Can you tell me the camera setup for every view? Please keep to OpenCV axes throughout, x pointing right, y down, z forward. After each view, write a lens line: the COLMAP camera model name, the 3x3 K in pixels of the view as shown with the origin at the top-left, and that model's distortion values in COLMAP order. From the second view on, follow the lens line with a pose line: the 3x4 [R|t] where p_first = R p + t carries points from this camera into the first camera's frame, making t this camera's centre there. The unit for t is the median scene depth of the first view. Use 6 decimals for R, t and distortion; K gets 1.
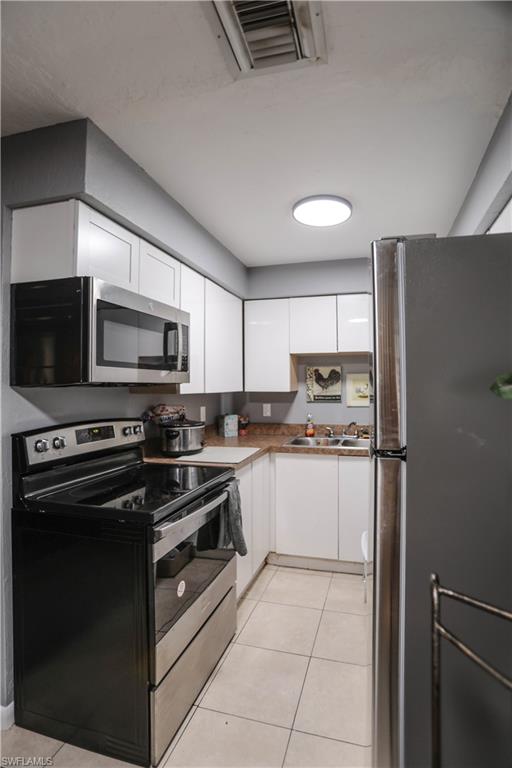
lens RADIAL K [[373.9, 0, 284.1], [0, 373.9, 381.0], [0, 0, 1]] dist [-0.044517, 0.001053]
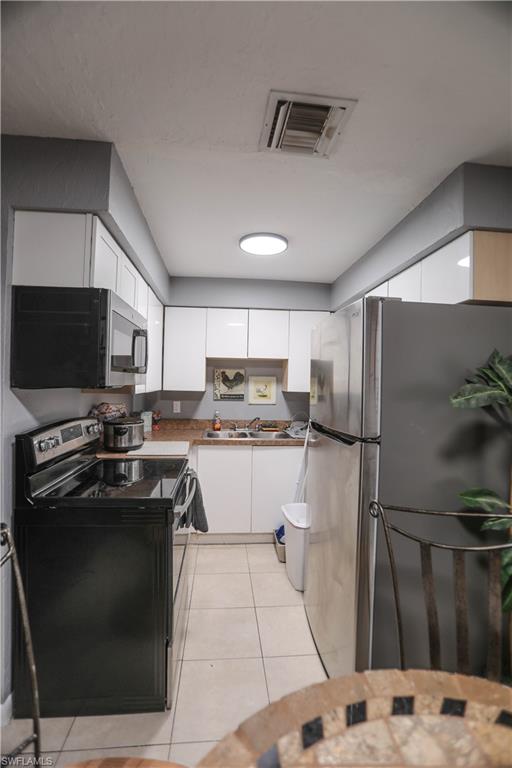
lens RADIAL K [[357.7, 0, 256.0], [0, 357.7, 384.0], [0, 0, 1]] dist [-0.048660, 0.001454]
pose [[0.938478, 0.022118, 0.344630, -0.241015], [-0.029548, 0.999430, 0.016322, -0.016860], [-0.344072, -0.025501, 0.938597, -0.072332]]
